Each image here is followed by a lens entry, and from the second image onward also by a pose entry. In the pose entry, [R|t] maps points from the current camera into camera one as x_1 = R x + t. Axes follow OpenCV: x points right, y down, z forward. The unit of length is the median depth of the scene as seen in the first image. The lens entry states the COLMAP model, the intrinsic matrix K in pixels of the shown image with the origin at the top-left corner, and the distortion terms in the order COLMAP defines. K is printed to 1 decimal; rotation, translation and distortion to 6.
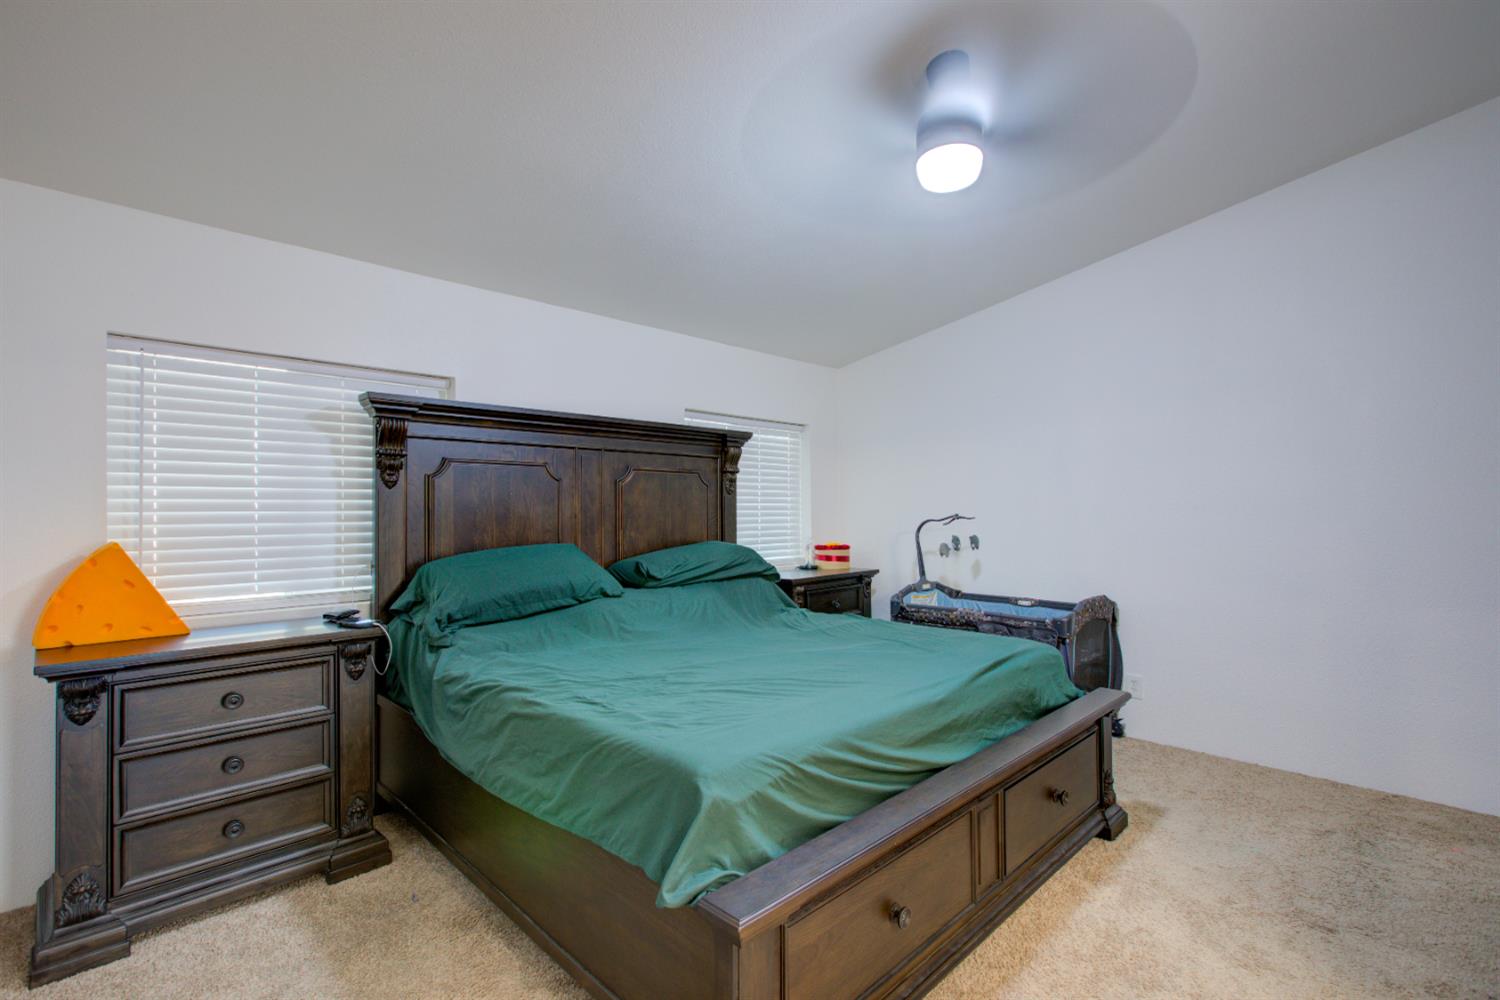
lens RADIAL K [[694.5, 0, 752.5], [0, 694.5, 501.4], [0, 0, 1]] dist [-0.014718, 0.006690]
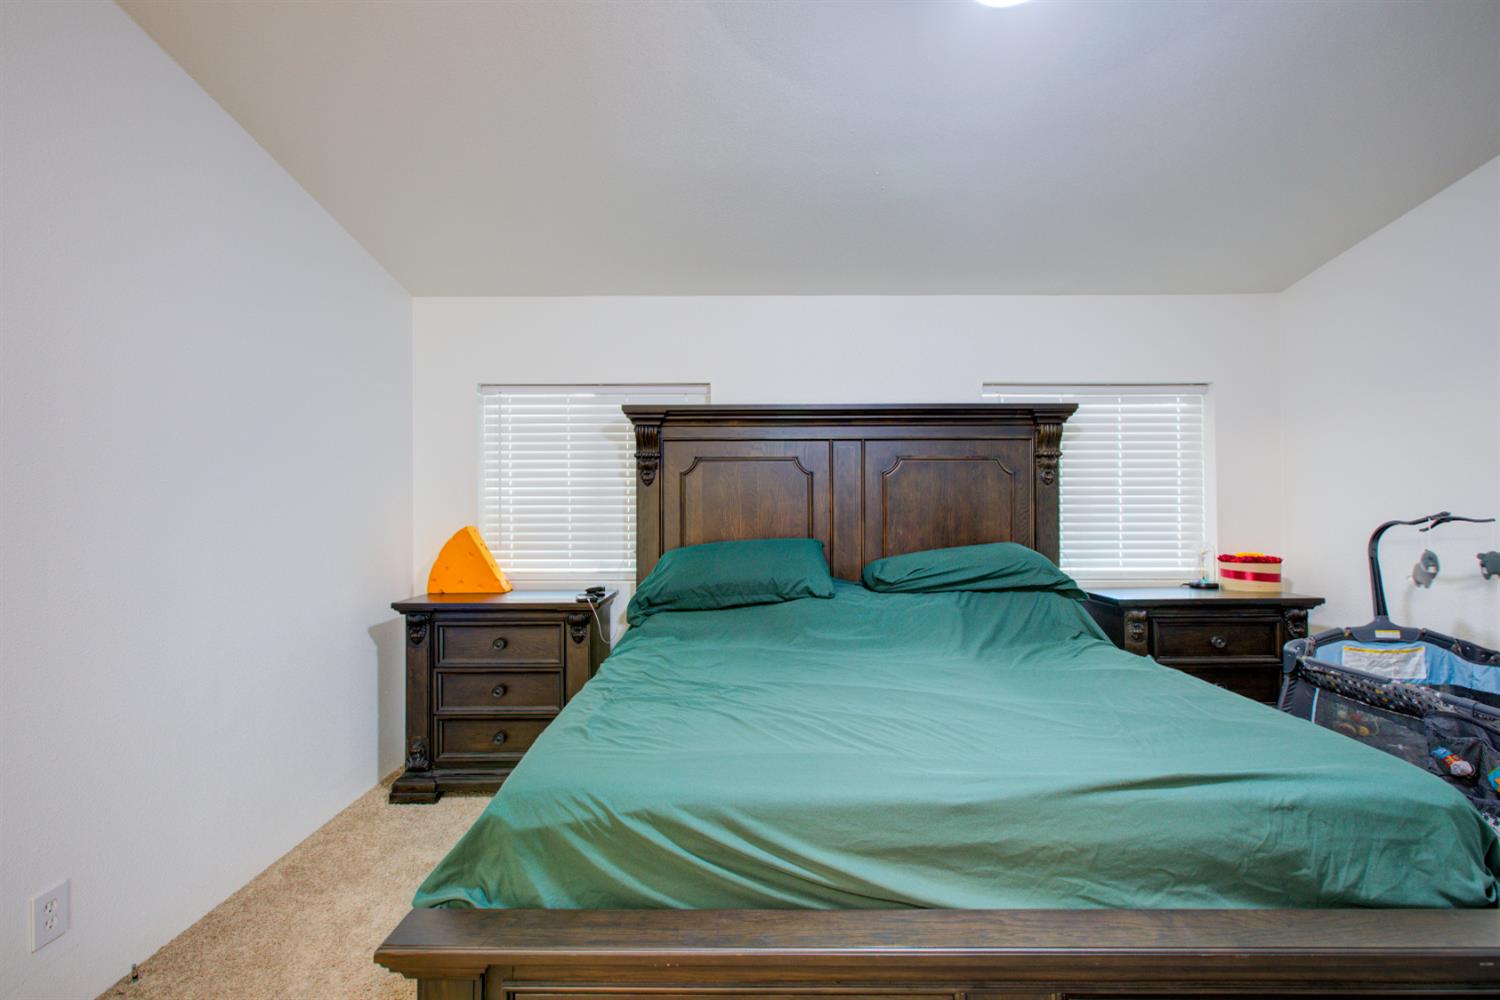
lens RADIAL K [[694.5, 0, 750.1], [0, 694.5, 499.1], [0, 0, 1]] dist [-0.014718, 0.006690]
pose [[0.698373, -0.002514, -0.715730, 0.409916], [0.008909, 0.999947, 0.005180, -0.000605], [0.715679, -0.009993, 0.698358, 0.287214]]
